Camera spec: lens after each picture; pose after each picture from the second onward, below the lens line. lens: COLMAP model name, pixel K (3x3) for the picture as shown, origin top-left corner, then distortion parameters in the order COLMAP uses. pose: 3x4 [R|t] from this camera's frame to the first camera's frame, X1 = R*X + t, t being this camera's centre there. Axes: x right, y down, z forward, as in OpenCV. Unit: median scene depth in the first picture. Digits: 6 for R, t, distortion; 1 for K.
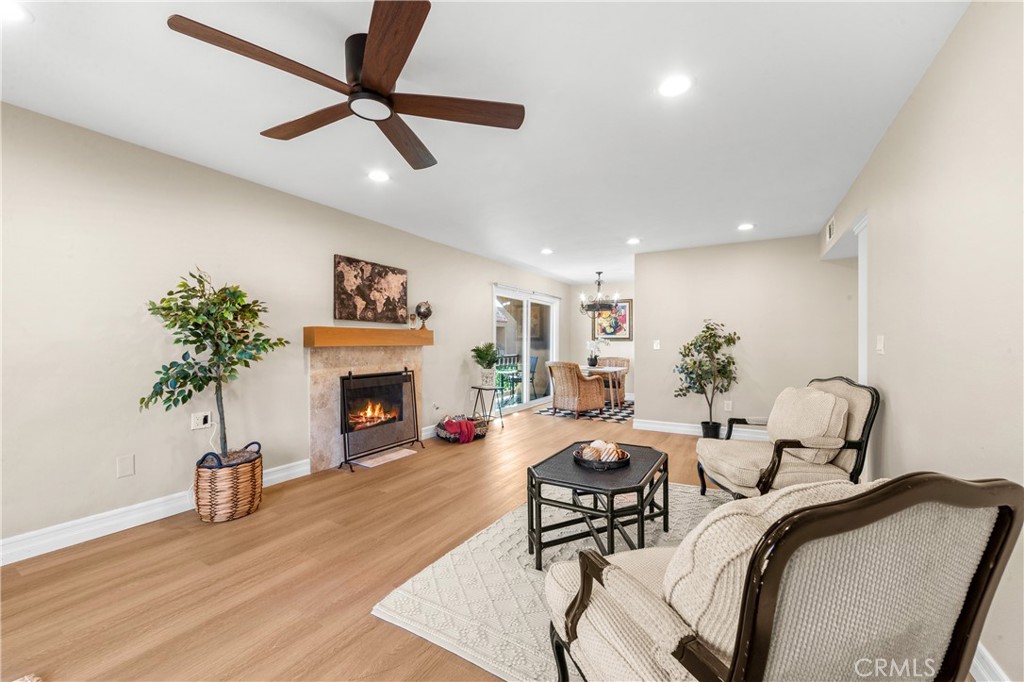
lens RADIAL K [[411.0, 0, 512.0], [0, 411.0, 335.2], [0, 0, 1]] dist [-0.007676, 0.000783]
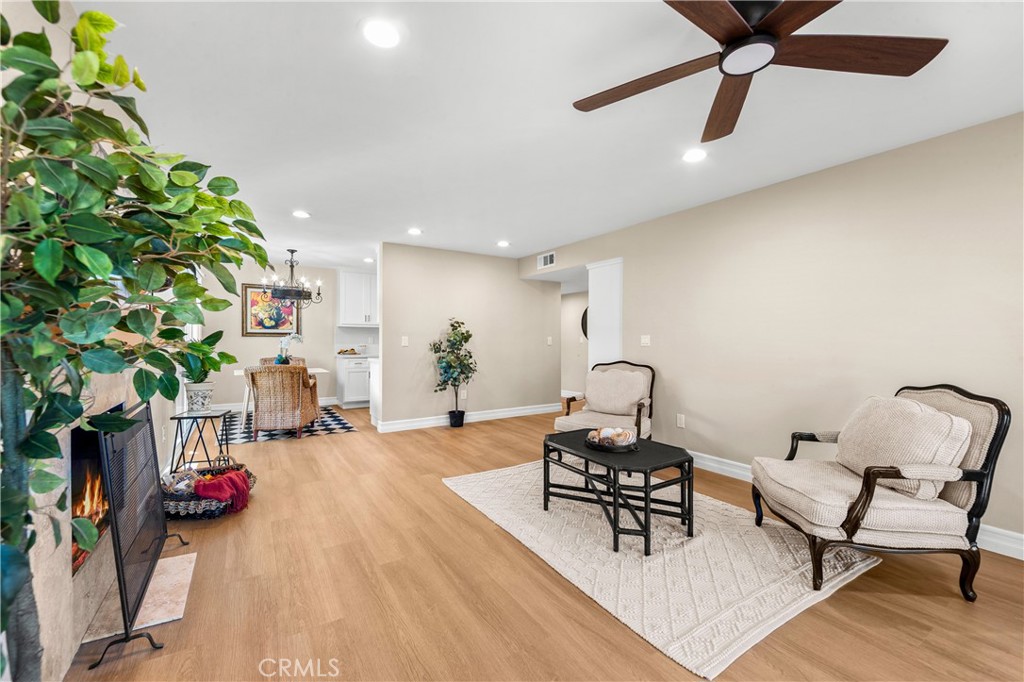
lens RADIAL K [[411.0, 0, 523.0], [0, 411.0, 341.3], [0, 0, 1]] dist [-0.007676, 0.000783]
pose [[0.438267, -0.005959, 0.898825, -0.528327], [-0.017079, 0.999742, 0.014956, 0.004822], [-0.898683, -0.021906, 0.438052, 0.432726]]
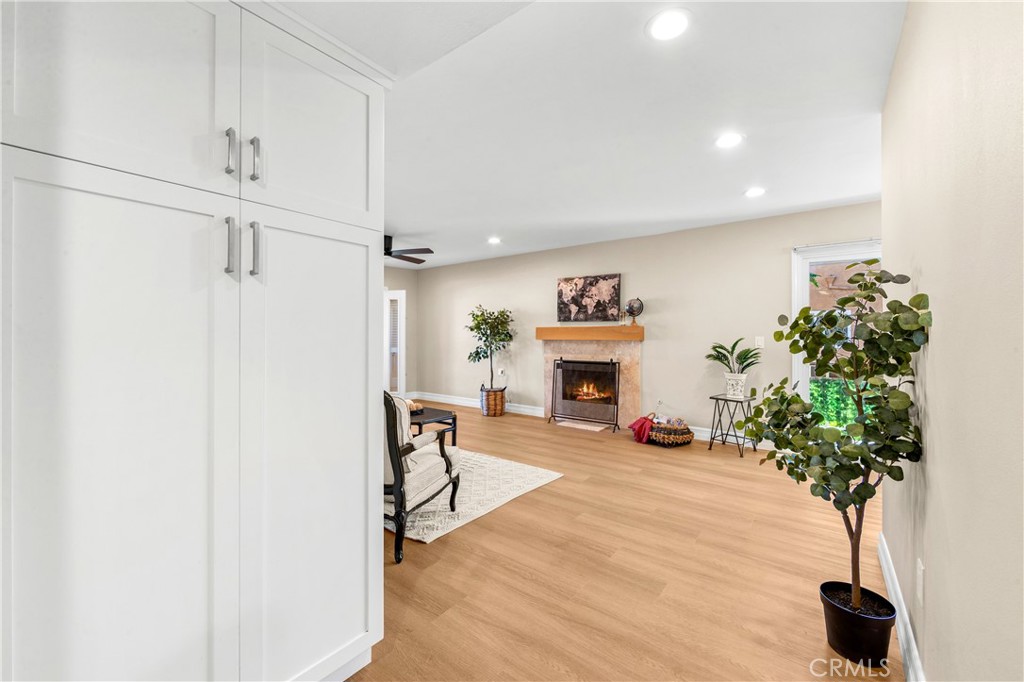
lens RADIAL K [[411.0, 0, 518.8], [0, 411.0, 331.7], [0, 0, 1]] dist [-0.007676, 0.000783]
pose [[-0.122745, -0.012452, -0.992360, 1.000556], [0.014684, 0.999789, -0.014361, 0.015791], [0.992330, -0.016335, -0.122536, 0.957675]]
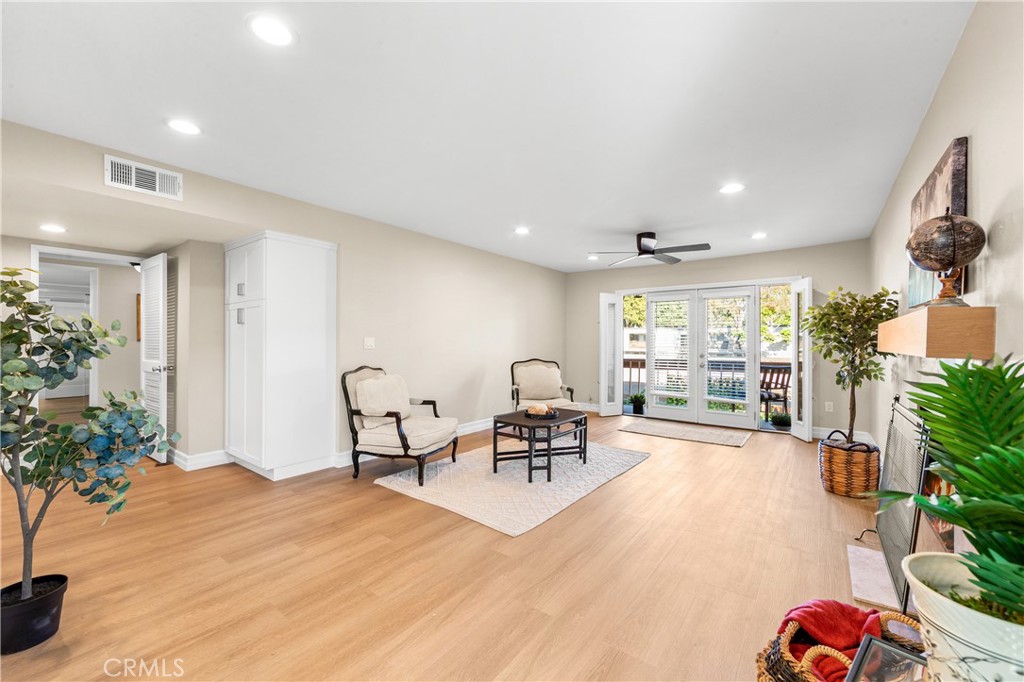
lens RADIAL K [[411.0, 0, 511.3], [0, 411.0, 336.4], [0, 0, 1]] dist [-0.007676, 0.000783]
pose [[-0.990959, -0.002585, 0.134144, 0.073081], [-0.006758, 0.999507, -0.030659, 0.024848], [-0.133998, -0.031288, -0.990488, 1.547618]]
